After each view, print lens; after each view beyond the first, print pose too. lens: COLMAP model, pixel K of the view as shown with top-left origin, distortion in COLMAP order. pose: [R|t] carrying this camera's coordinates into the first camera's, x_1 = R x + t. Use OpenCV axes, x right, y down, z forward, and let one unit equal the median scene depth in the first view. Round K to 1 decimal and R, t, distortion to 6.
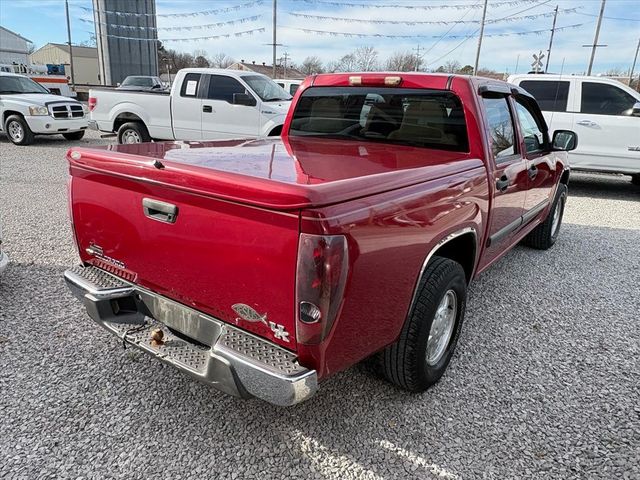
lens RADIAL K [[468.4, 0, 311.0], [0, 468.4, 237.6], [0, 0, 1]] dist [0.001571, 0.003178]
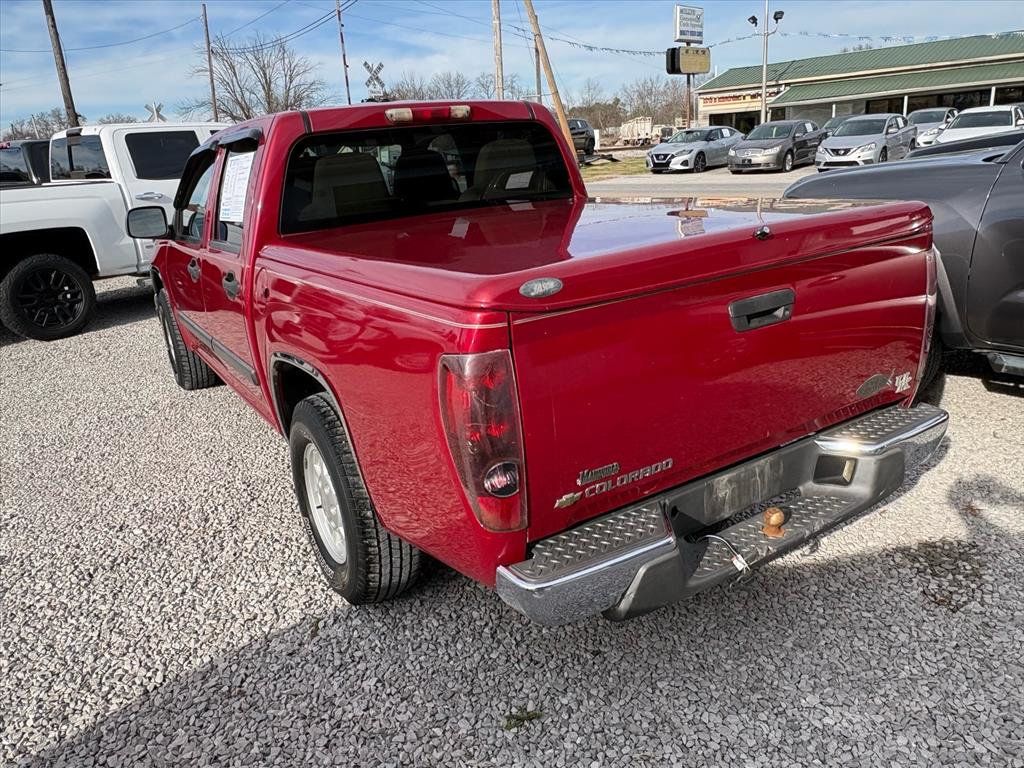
lens RADIAL K [[749.4, 0, 497.6], [0, 749.4, 380.1], [0, 0, 1]] dist [0.001571, 0.003178]
pose [[0.370426, -0.336091, 0.865926, -0.847242], [0.351782, 0.913561, 0.204095, -0.189169], [-0.859671, 0.229016, 0.456638, 0.567845]]
